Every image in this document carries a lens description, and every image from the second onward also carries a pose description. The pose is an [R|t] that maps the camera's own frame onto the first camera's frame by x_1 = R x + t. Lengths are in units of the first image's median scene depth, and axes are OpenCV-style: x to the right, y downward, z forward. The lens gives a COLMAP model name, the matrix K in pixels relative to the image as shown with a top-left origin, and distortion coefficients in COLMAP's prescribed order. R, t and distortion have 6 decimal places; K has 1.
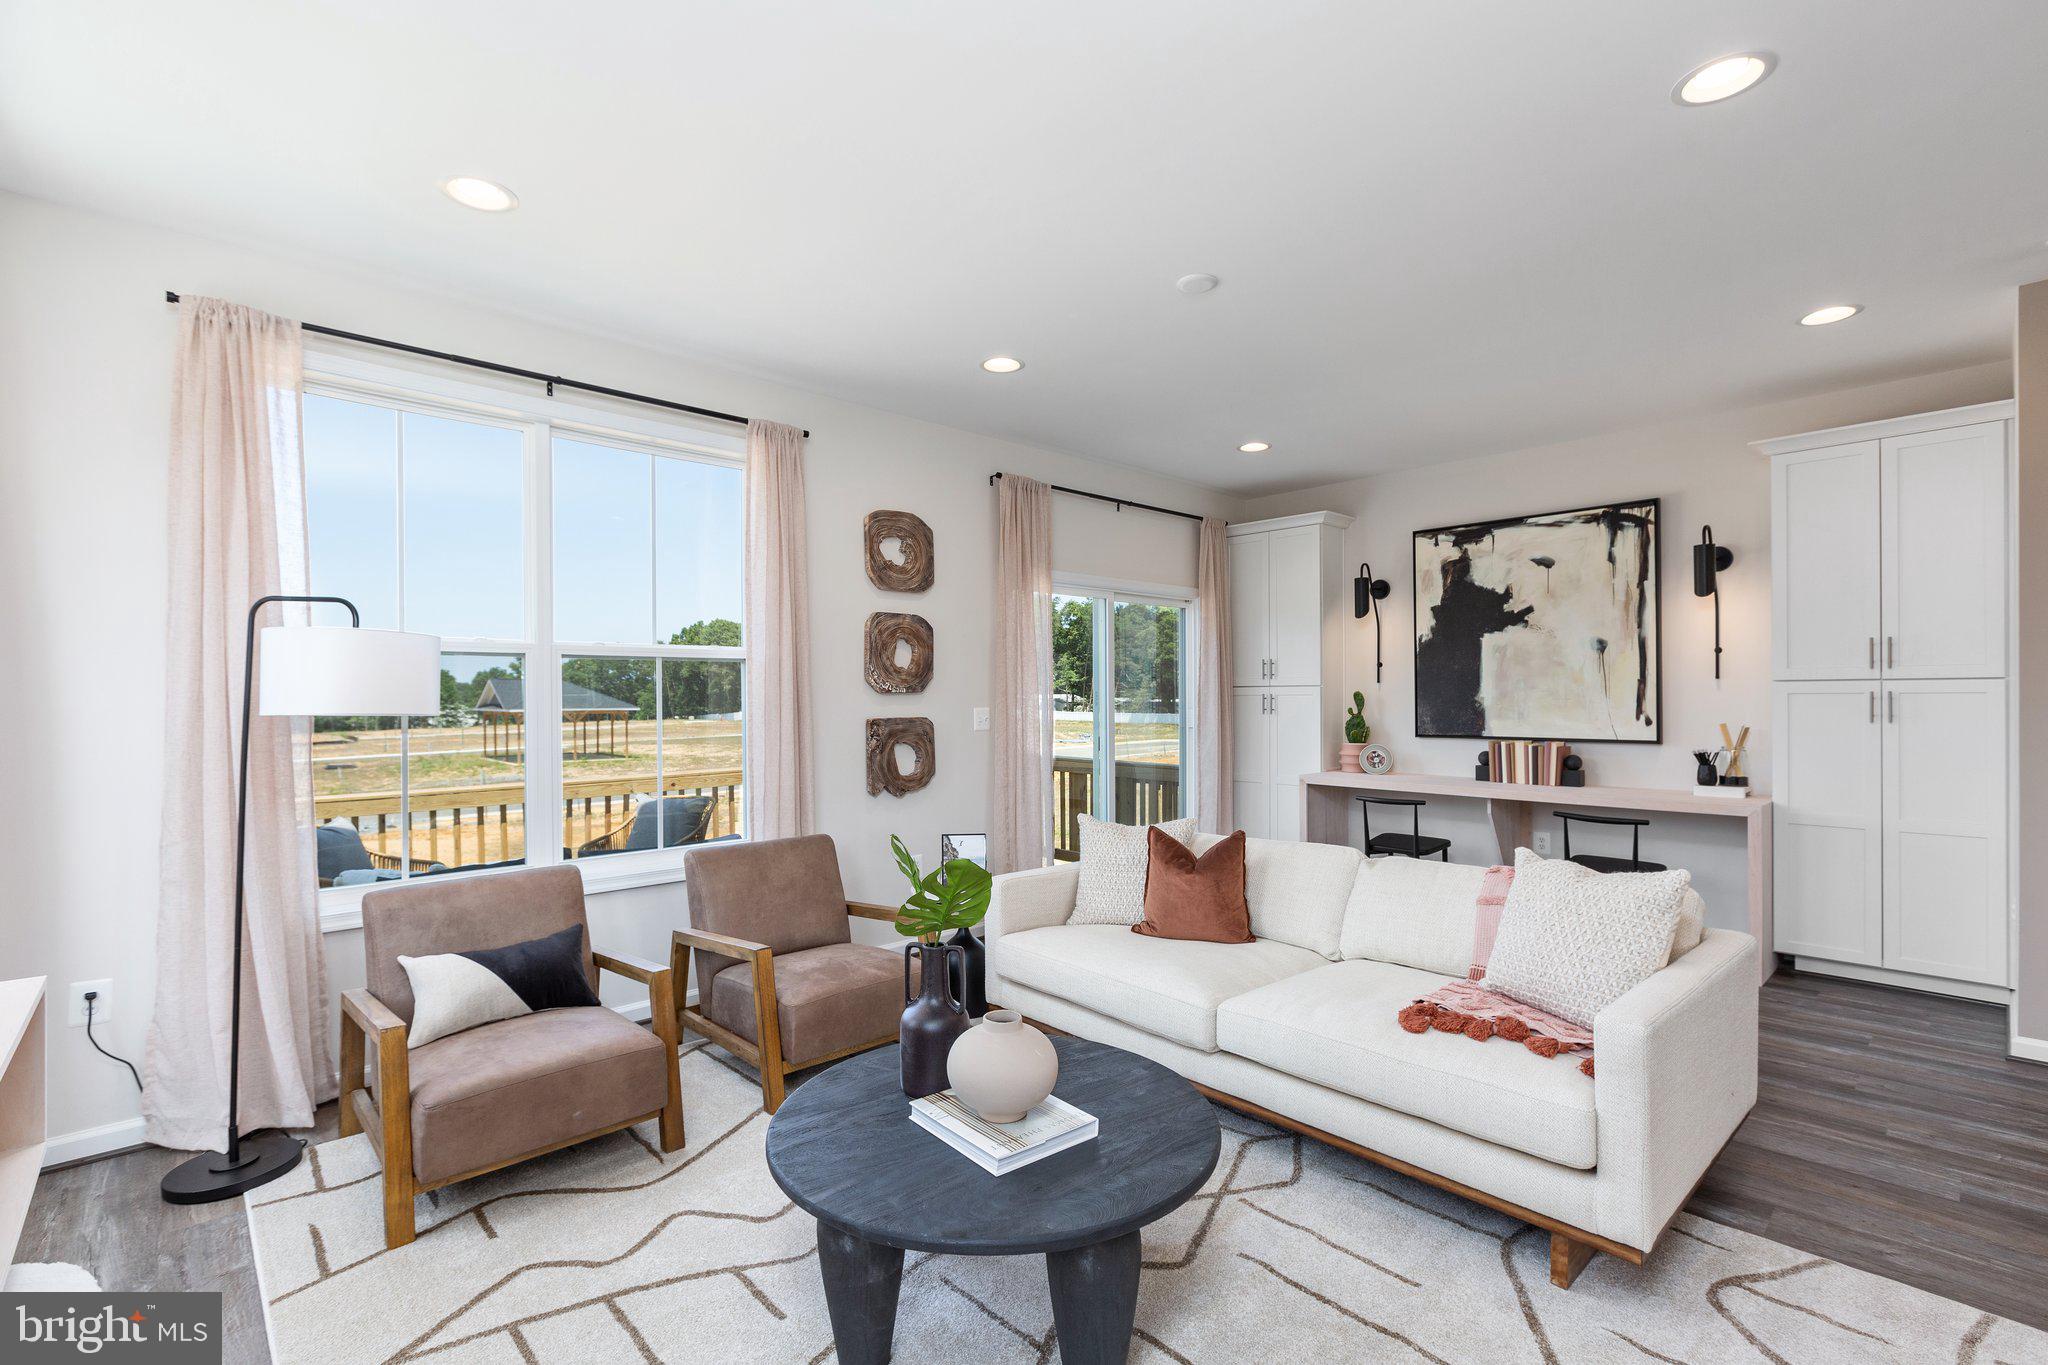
lens RADIAL K [[928.6, 0, 1024.0], [0, 928.6, 682.5], [0, 0, 1]] dist [0.001235, -0.000510]
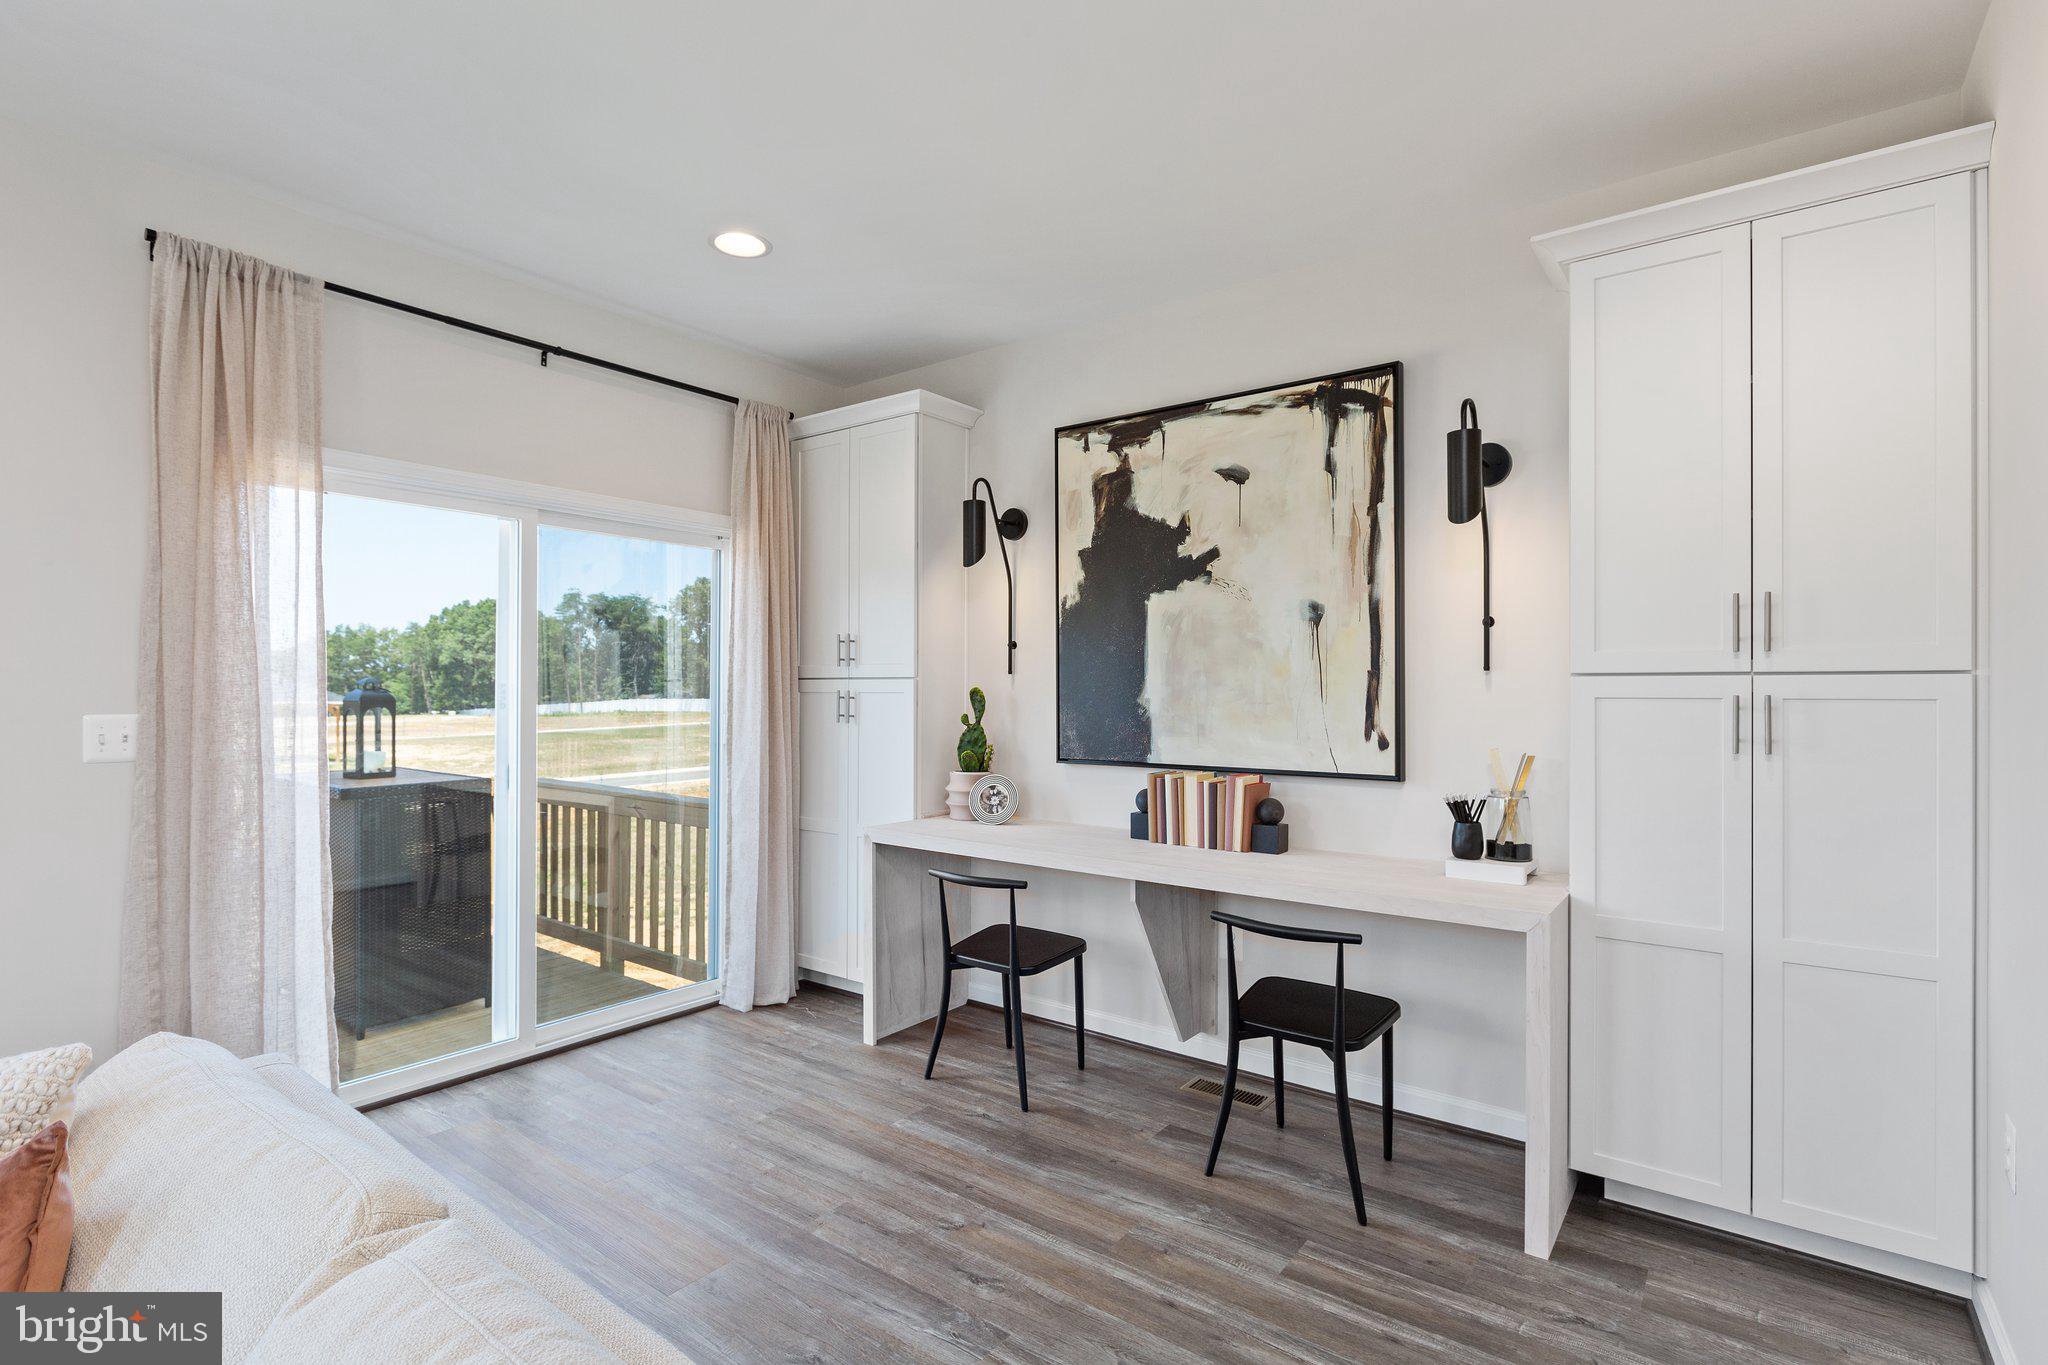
lens RADIAL K [[1002.7, 0, 1029.3], [0, 1002.7, 666.0], [0, 0, 1]] dist [0.000064, 0.000956]
pose [[0.984126, 0.010698, 0.177149, 0.308912], [-0.009148, 0.999912, -0.009559, 0.001465], [-0.177236, 0.007787, 0.984138, 0.378510]]
